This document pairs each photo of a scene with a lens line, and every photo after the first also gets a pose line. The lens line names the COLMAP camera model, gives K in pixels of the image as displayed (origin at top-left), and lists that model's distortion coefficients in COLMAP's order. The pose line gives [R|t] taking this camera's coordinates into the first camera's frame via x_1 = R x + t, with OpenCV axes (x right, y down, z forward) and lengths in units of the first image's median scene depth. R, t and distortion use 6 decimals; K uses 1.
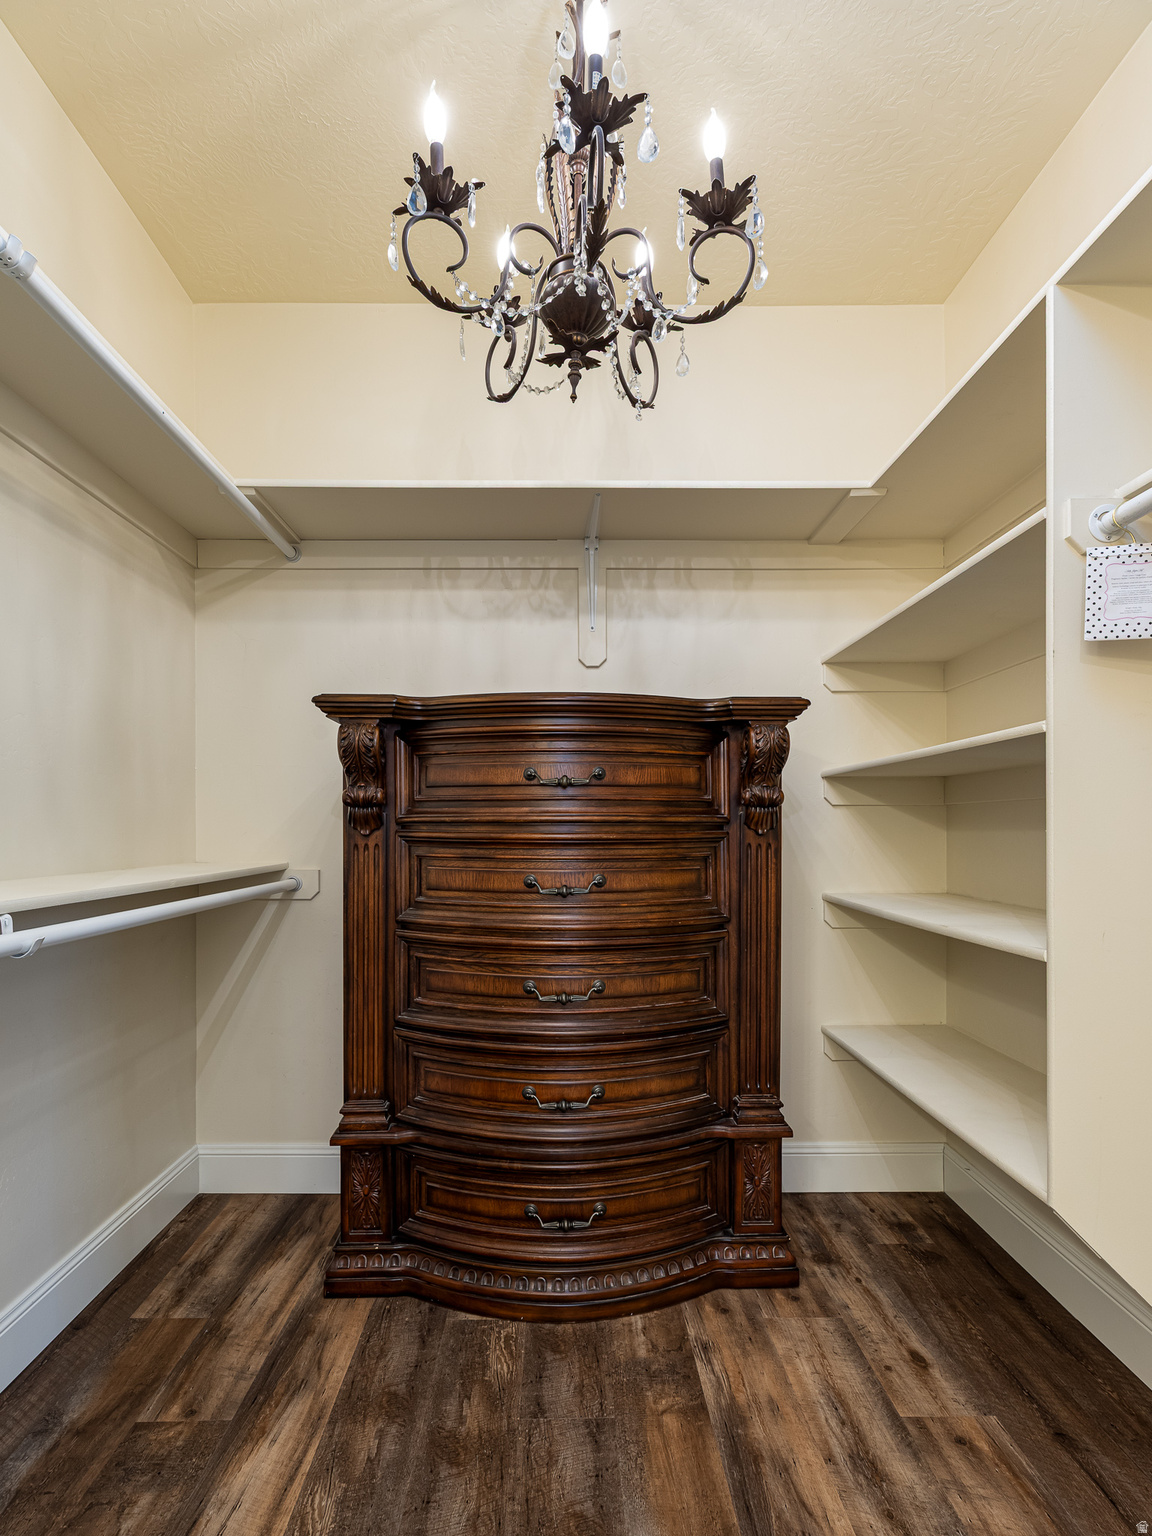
lens RADIAL K [[926.4, 0, 576.0], [0, 926.4, 768.0], [0, 0, 1]] dist [0.001475, -0.000418]
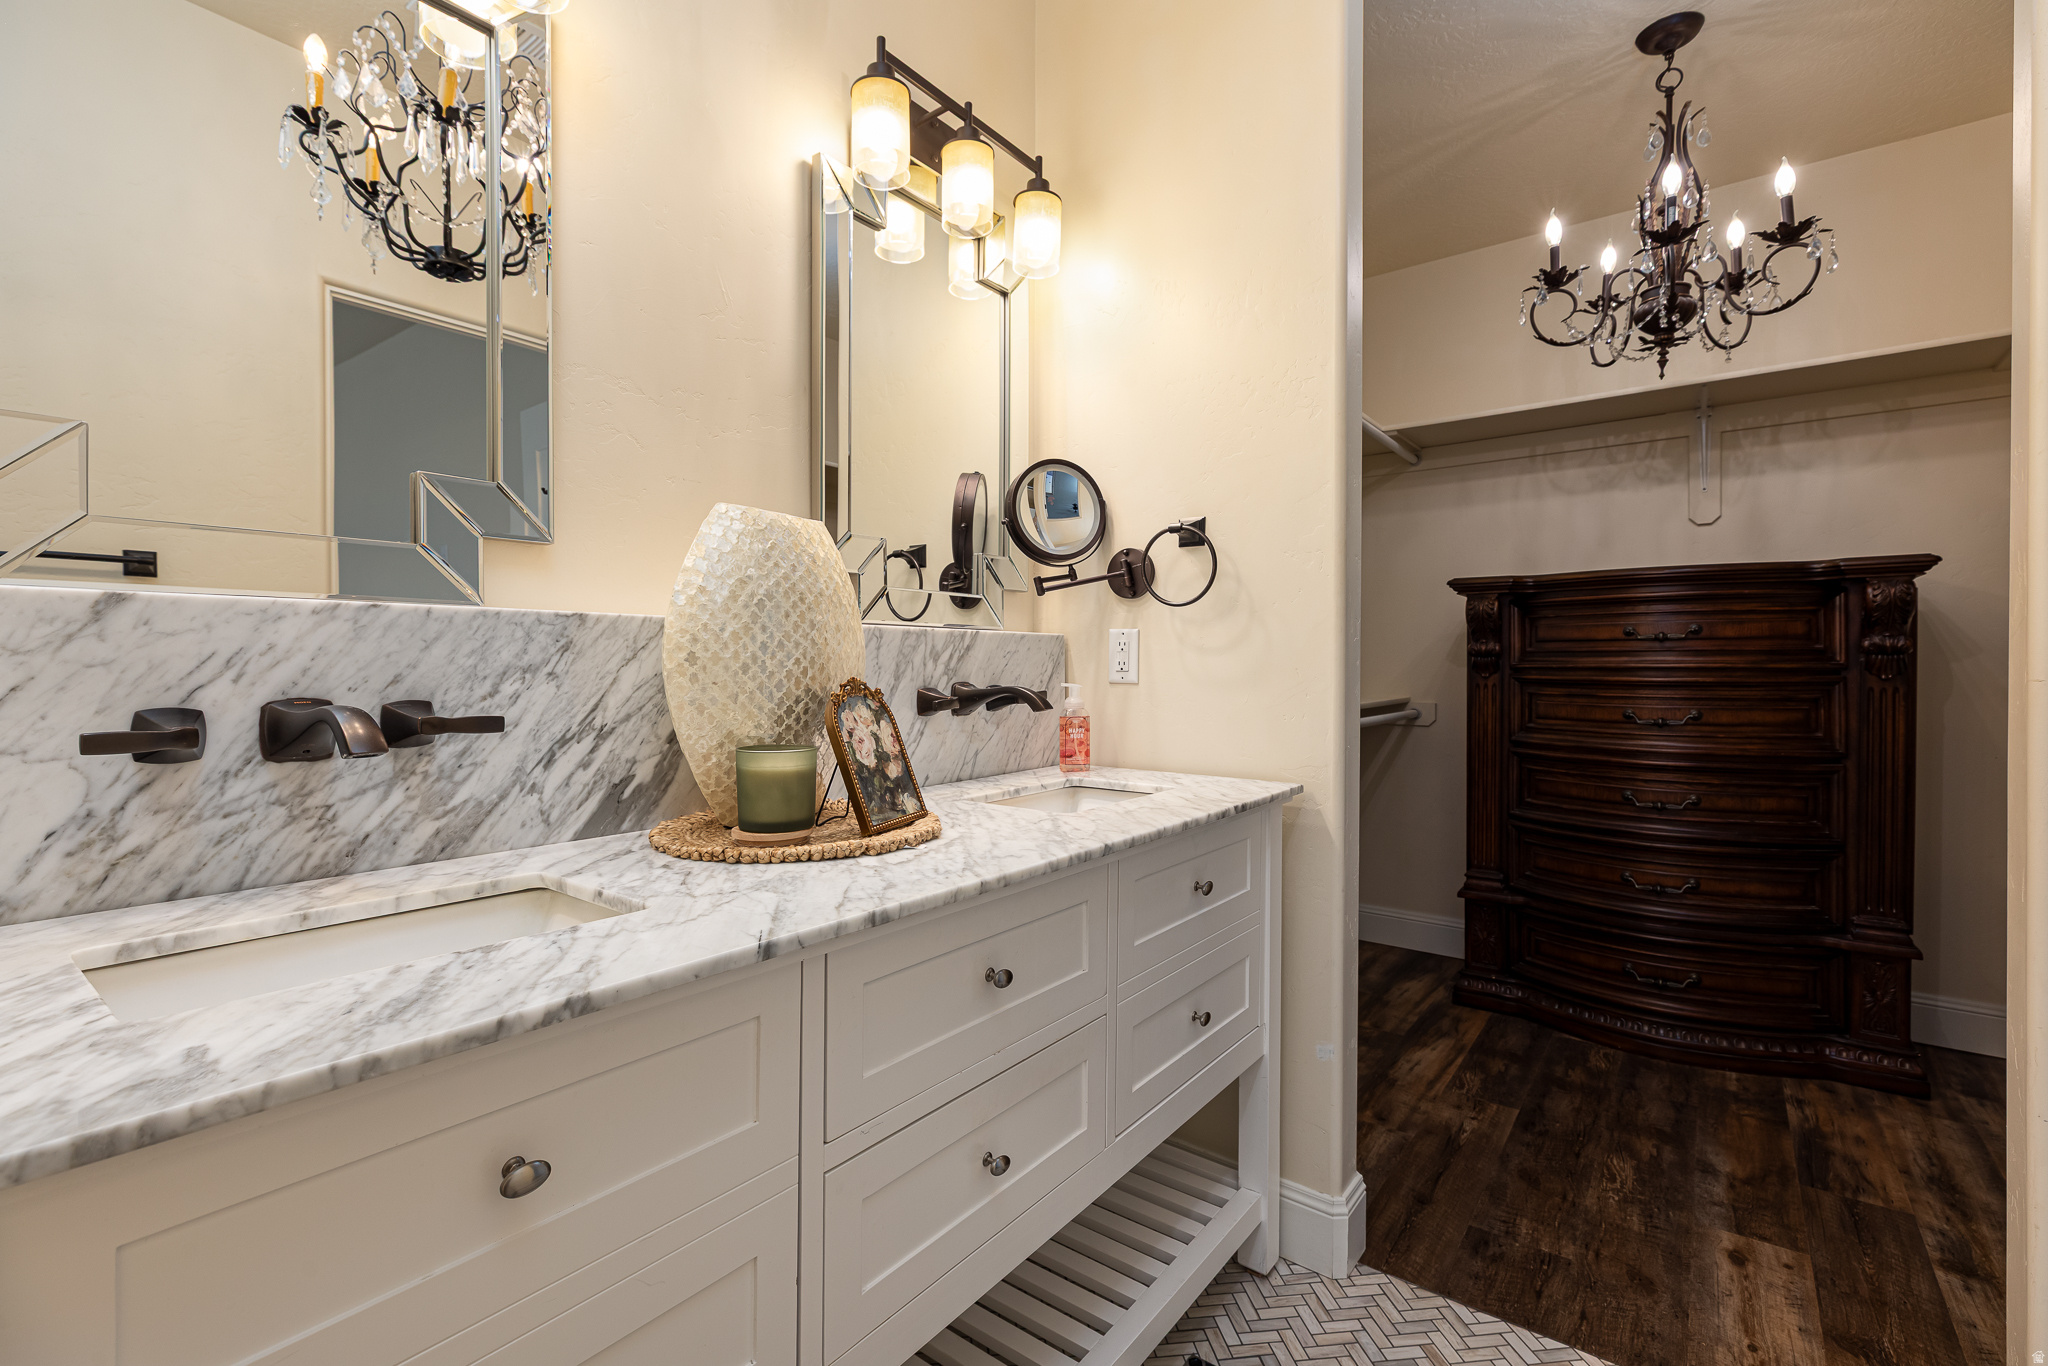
lens RADIAL K [[904.6, 0, 1024.0], [0, 904.6, 683.0], [0, 0, 1]] dist [0.002109, -0.000219]
pose [[0.793153, 0.011978, -0.608905, 0.046624], [0.038041, 0.996880, 0.069162, -0.037564], [0.607833, -0.078020, 0.790223, -0.473581]]
